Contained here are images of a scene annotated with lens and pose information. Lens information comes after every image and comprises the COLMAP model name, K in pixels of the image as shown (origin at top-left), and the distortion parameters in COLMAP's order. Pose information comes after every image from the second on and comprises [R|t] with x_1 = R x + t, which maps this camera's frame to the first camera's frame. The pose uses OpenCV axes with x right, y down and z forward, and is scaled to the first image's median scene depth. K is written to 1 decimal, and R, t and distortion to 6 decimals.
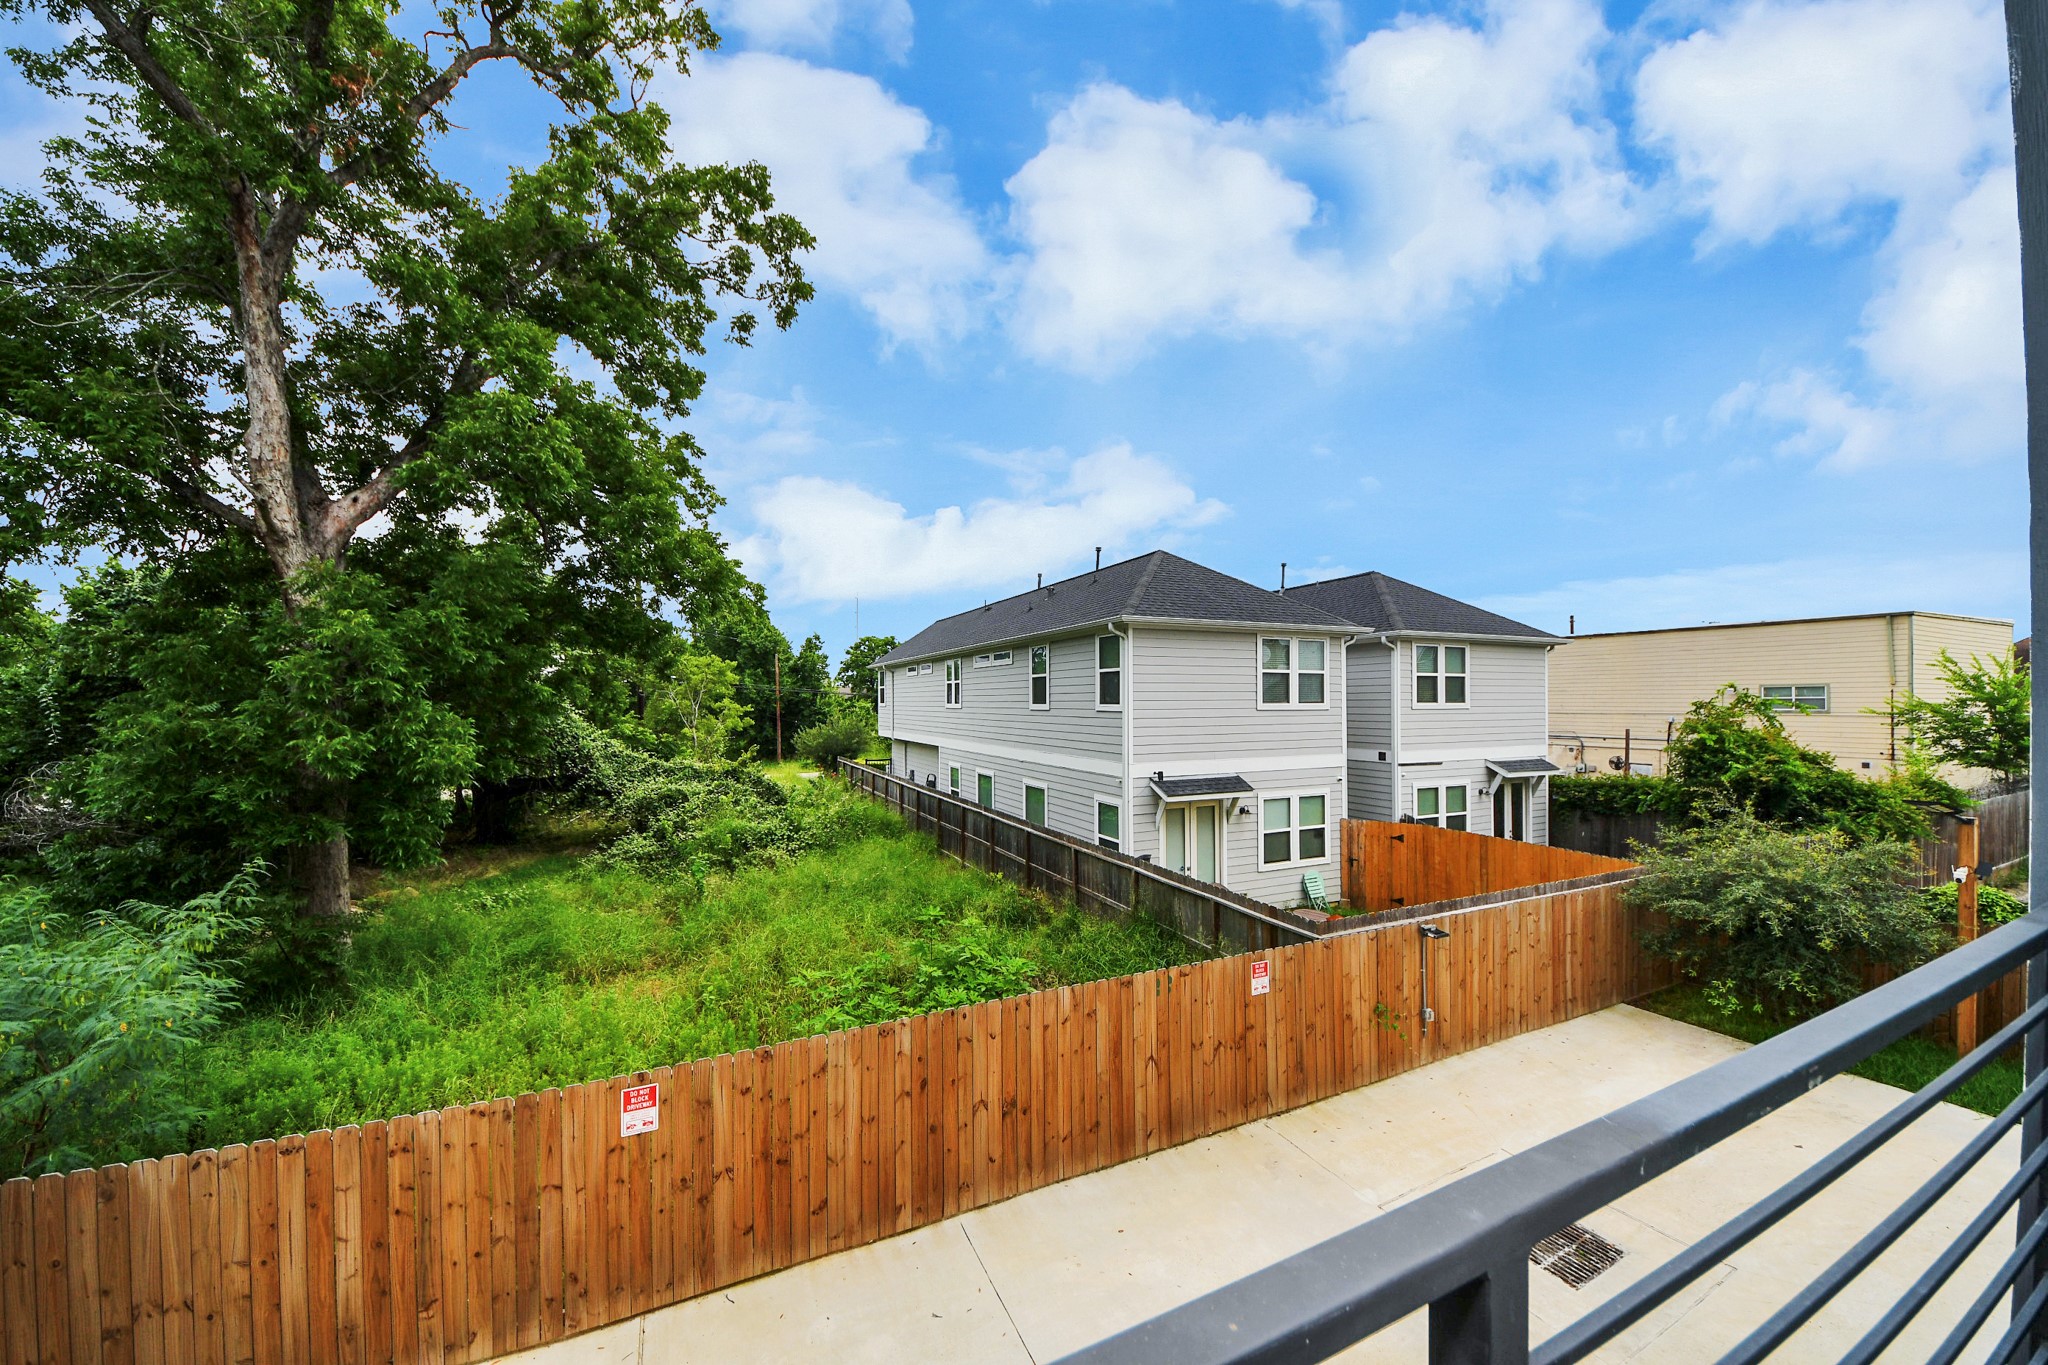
lens RADIAL K [[726.7, 0, 1024.2], [0, 726.7, 697.9], [0, 0, 1]] dist [0.018791, -0.014513]
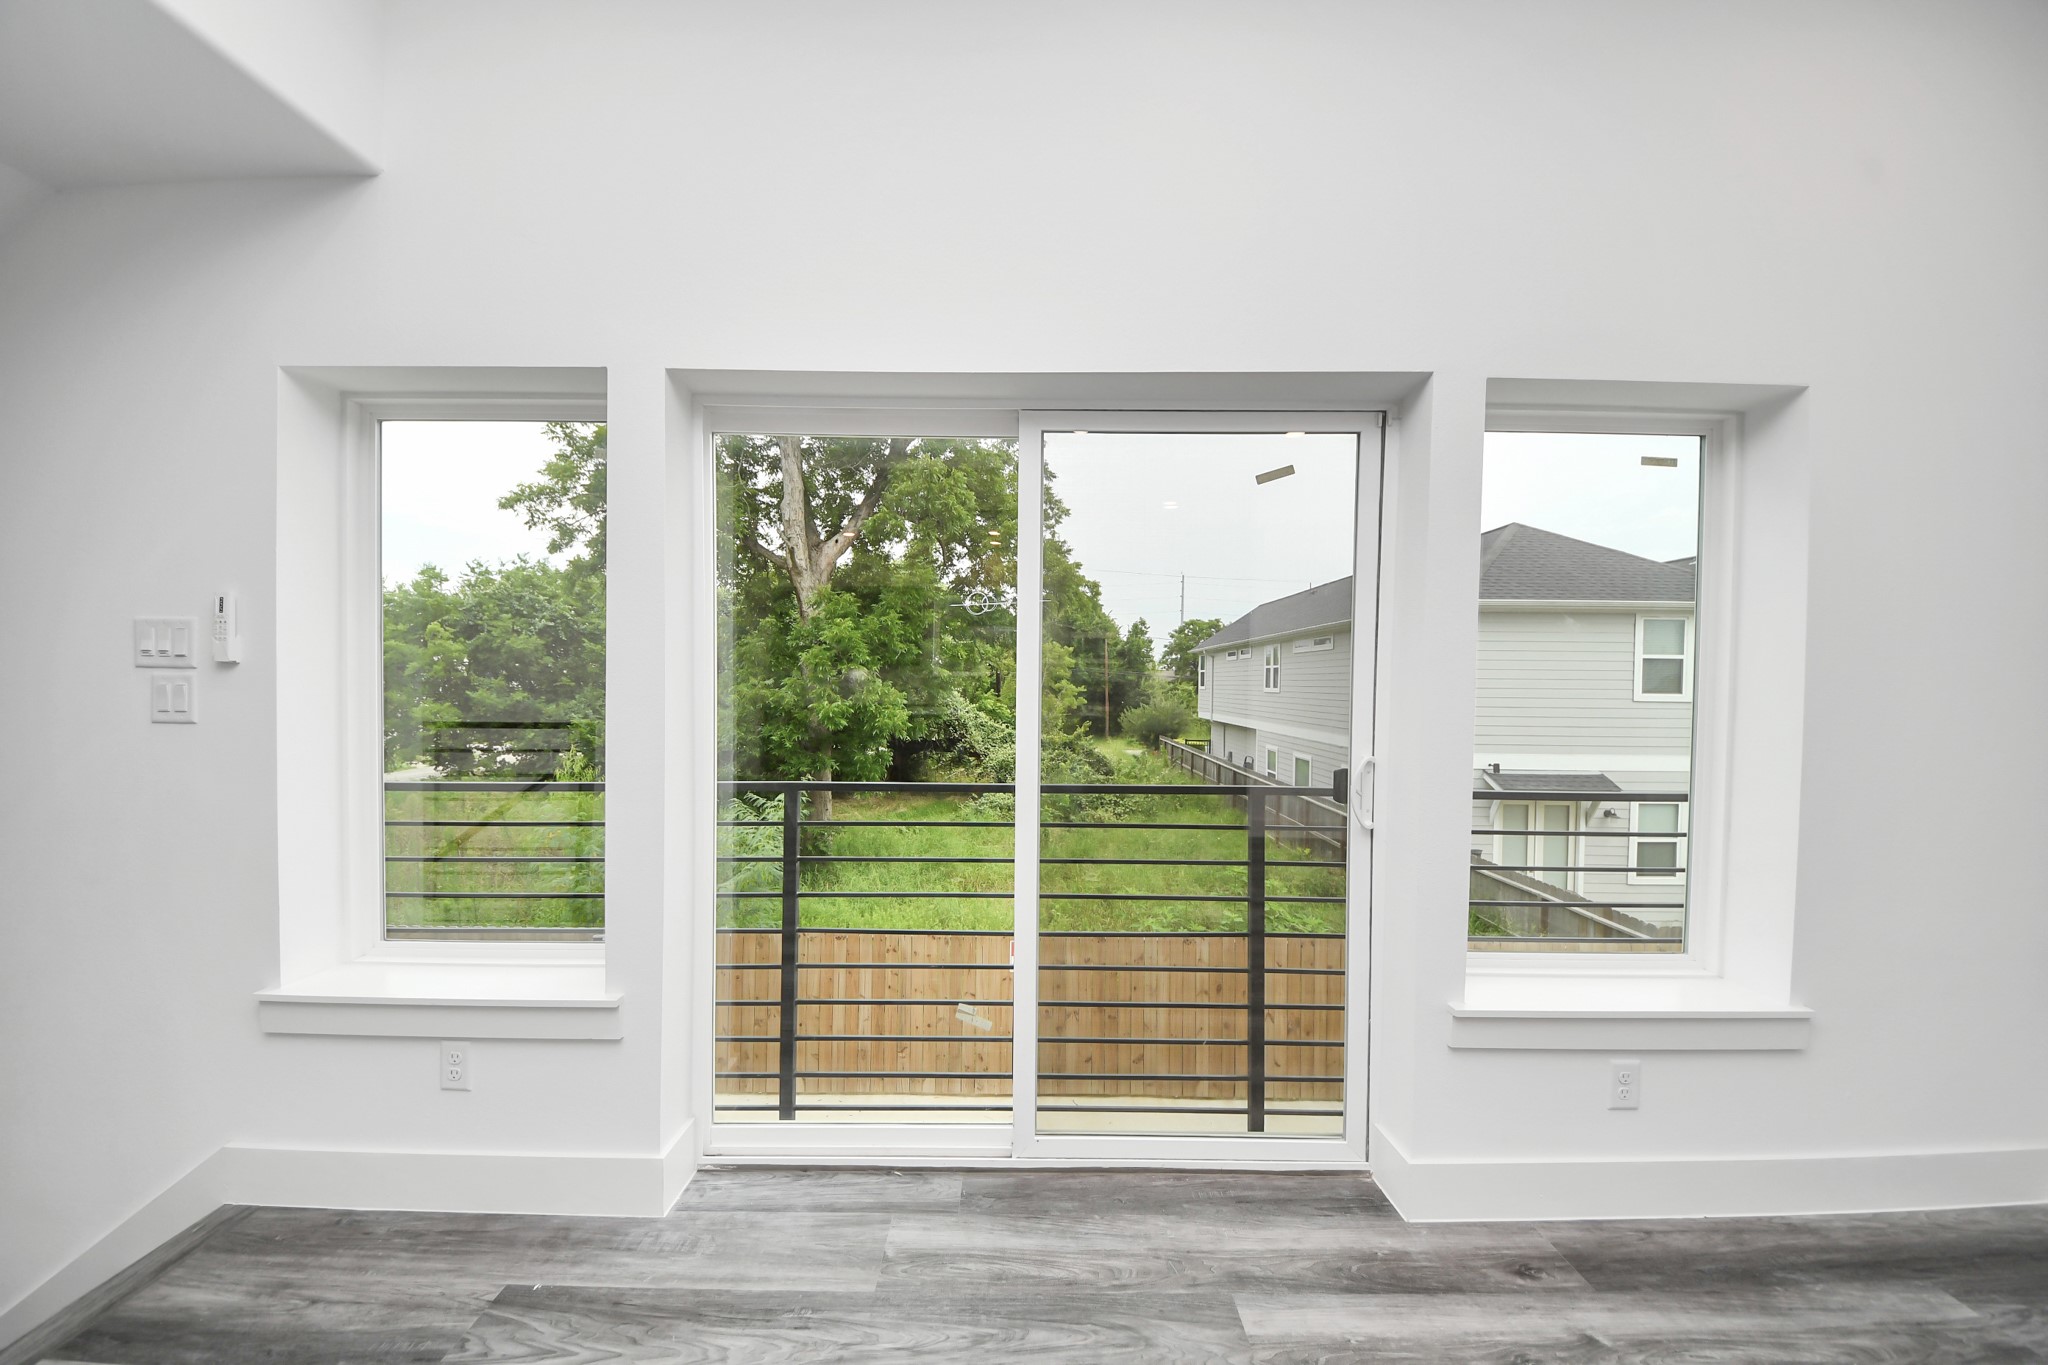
lens RADIAL K [[716.8, 0, 1022.9], [0, 716.8, 699.8], [0, 0, 1]] dist [0.018352, -0.000021]
pose [[0.904001, 0.024417, -0.426832, 0.026437], [-0.013152, 0.999484, 0.029320, -0.000641], [0.427327, -0.020892, 0.903856, -0.092126]]
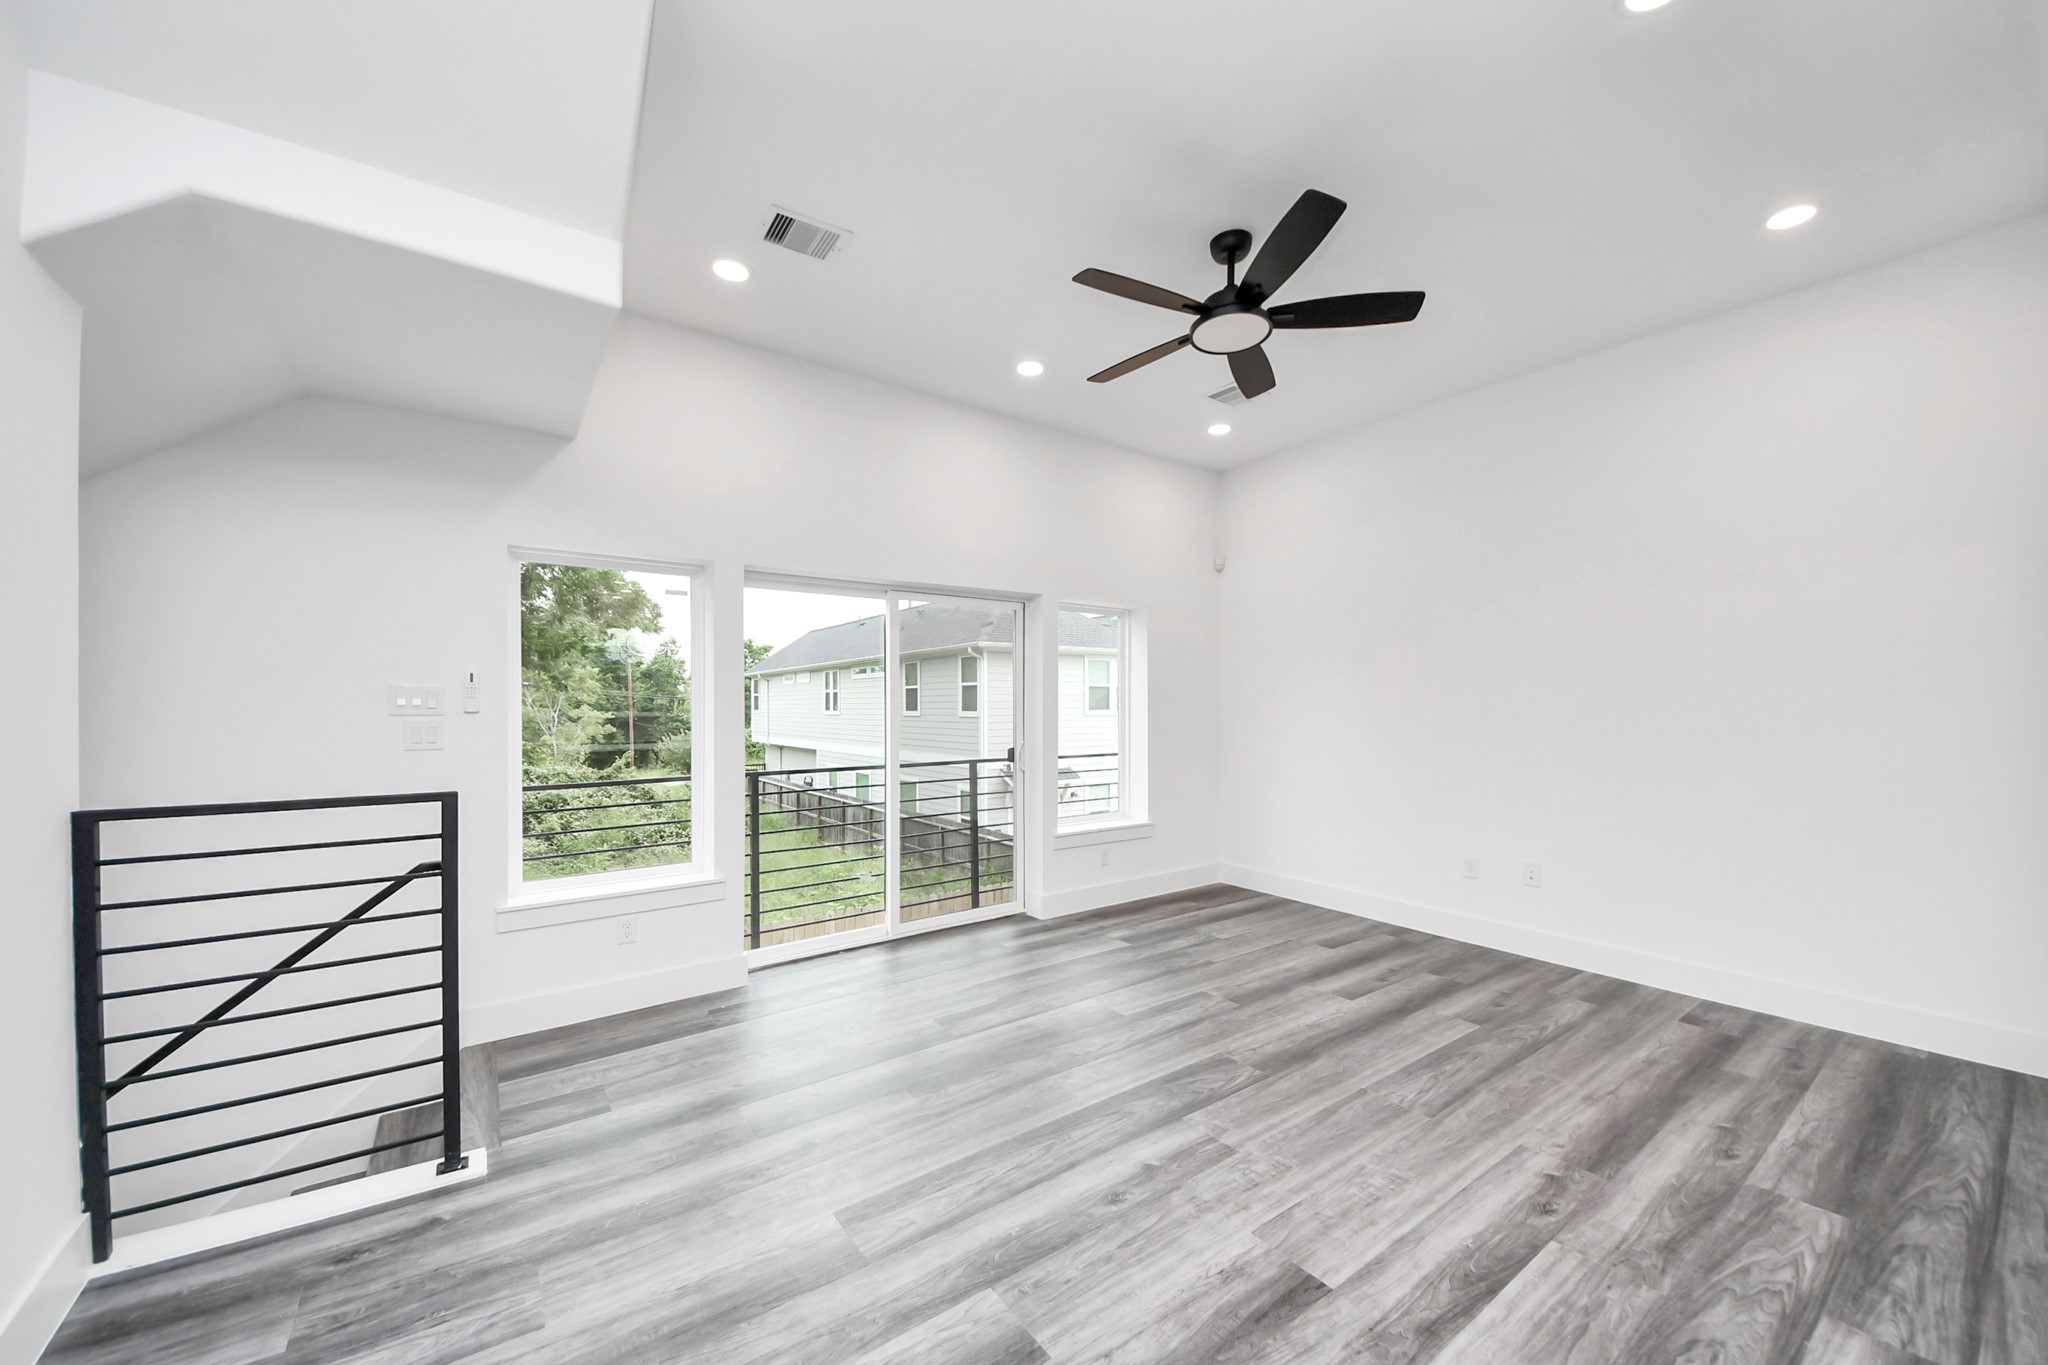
lens RADIAL K [[726.7, 0, 1024.2], [0, 726.7, 697.9], [0, 0, 1]] dist [0.018791, -0.014513]
pose [[0.983816, 0.001753, 0.179171, -0.011358], [-0.000174, 0.999961, -0.008825, -0.002577], [-0.179180, 0.008651, 0.983778, -0.205972]]
